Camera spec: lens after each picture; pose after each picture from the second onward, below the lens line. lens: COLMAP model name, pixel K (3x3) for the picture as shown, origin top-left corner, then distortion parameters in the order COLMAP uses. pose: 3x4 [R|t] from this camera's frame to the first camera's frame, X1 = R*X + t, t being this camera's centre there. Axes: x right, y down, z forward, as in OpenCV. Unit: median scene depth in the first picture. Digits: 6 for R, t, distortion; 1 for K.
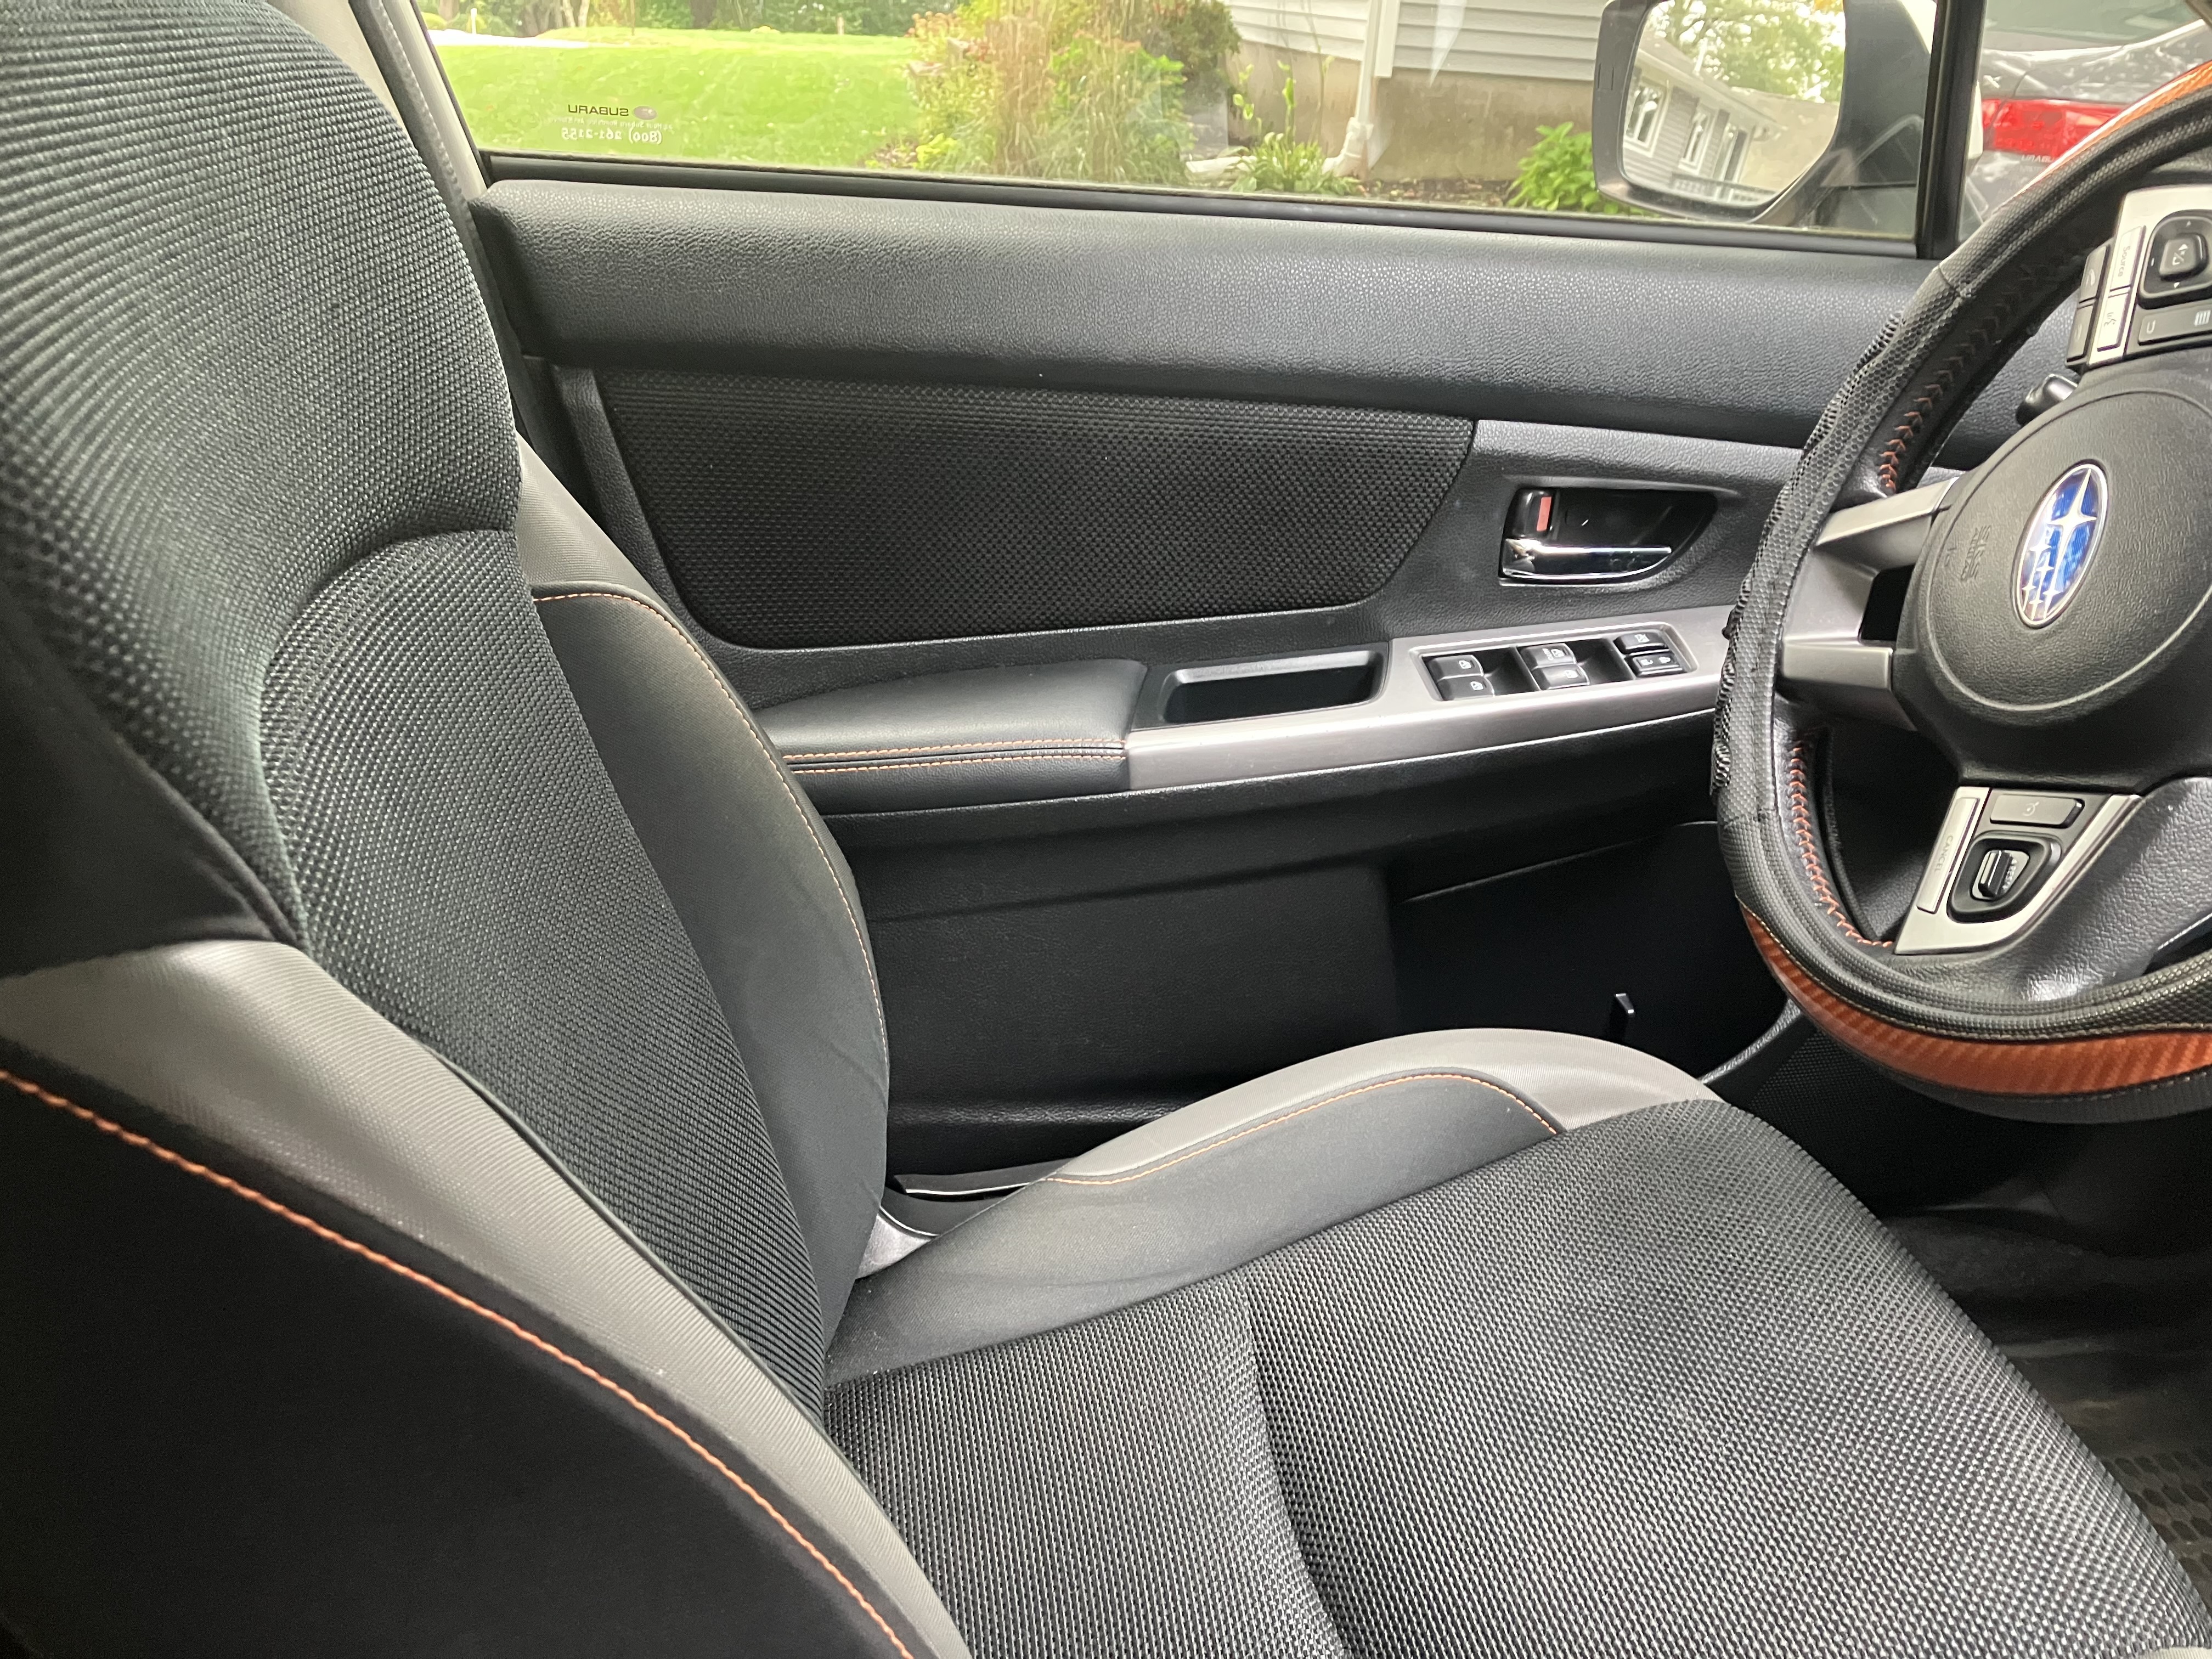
lens RADIAL K [[1814.3, 0, 1116.4], [0, 1814.3, 828.3], [0, 0, 1]] dist [0.006091, 0.011156]
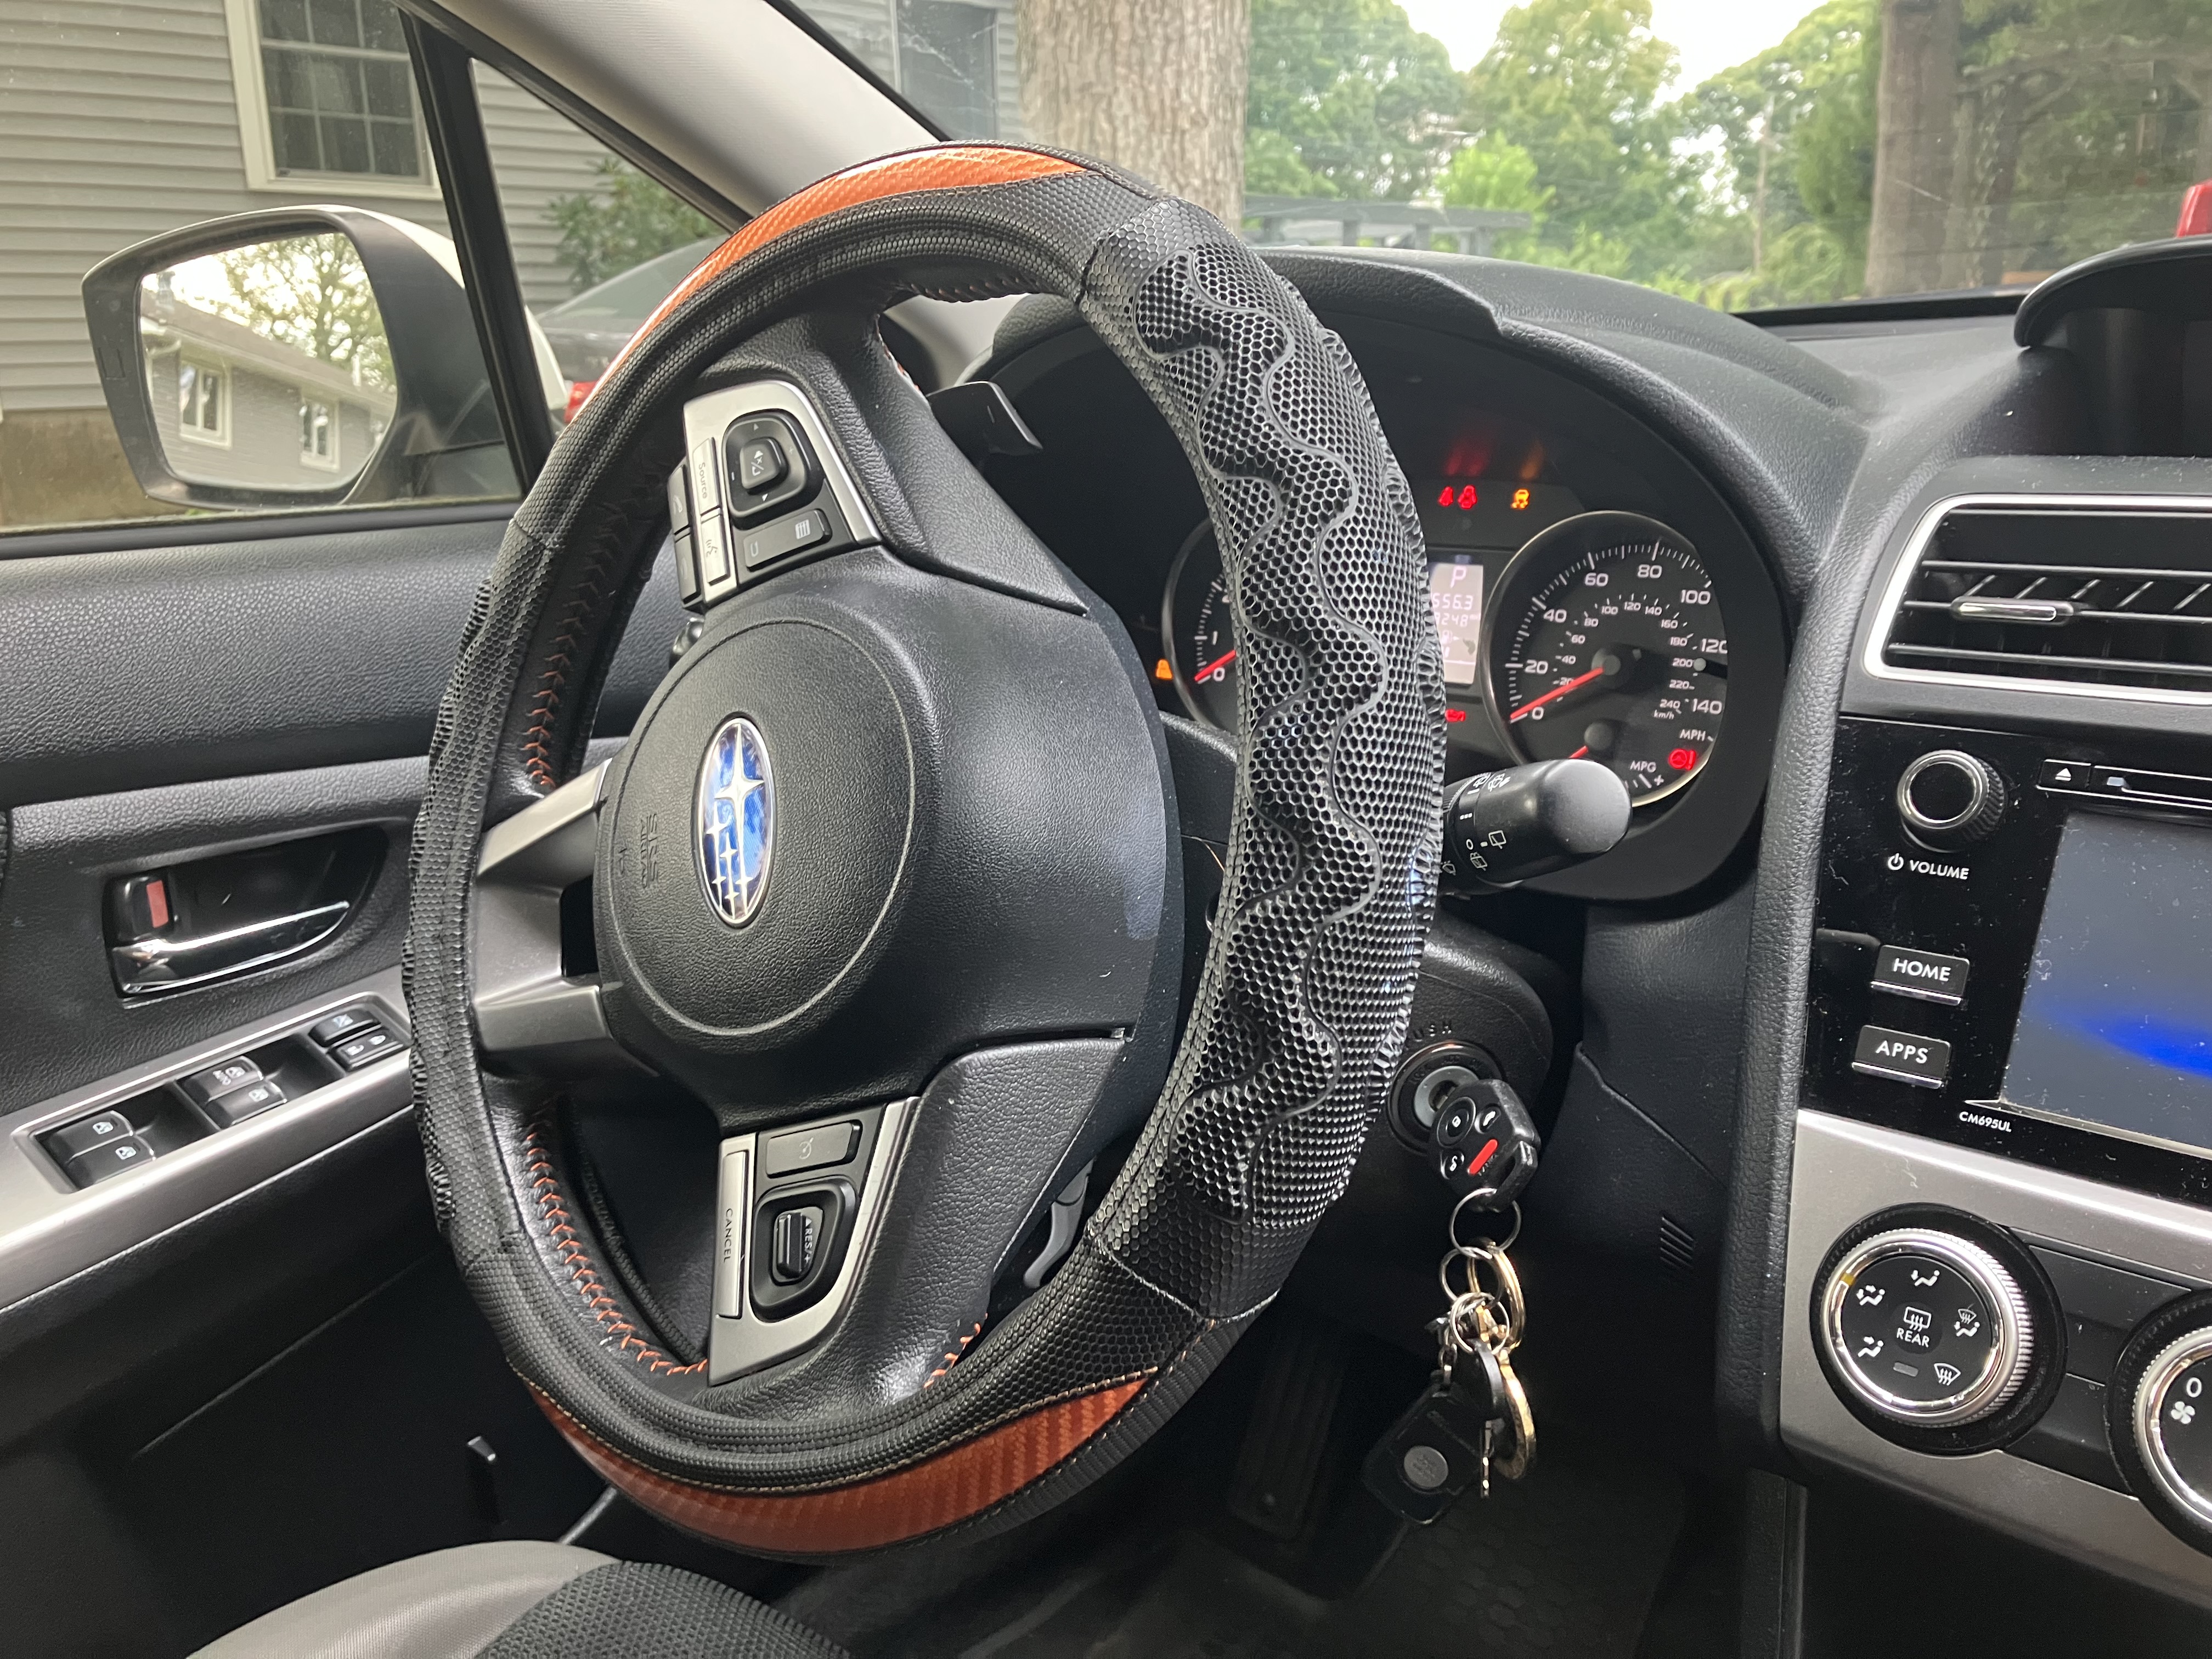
lens RADIAL K [[1786.4, 0, 1102.7], [0, 1786.4, 853.4], [0, 0, 1]] dist [-0.028460, 0.016522]
pose [[0.788524, -0.240448, 0.566052, 0.187464], [0.316054, 0.947997, -0.037580, -0.058157], [-0.527580, 0.208535, 0.823512, 0.257624]]
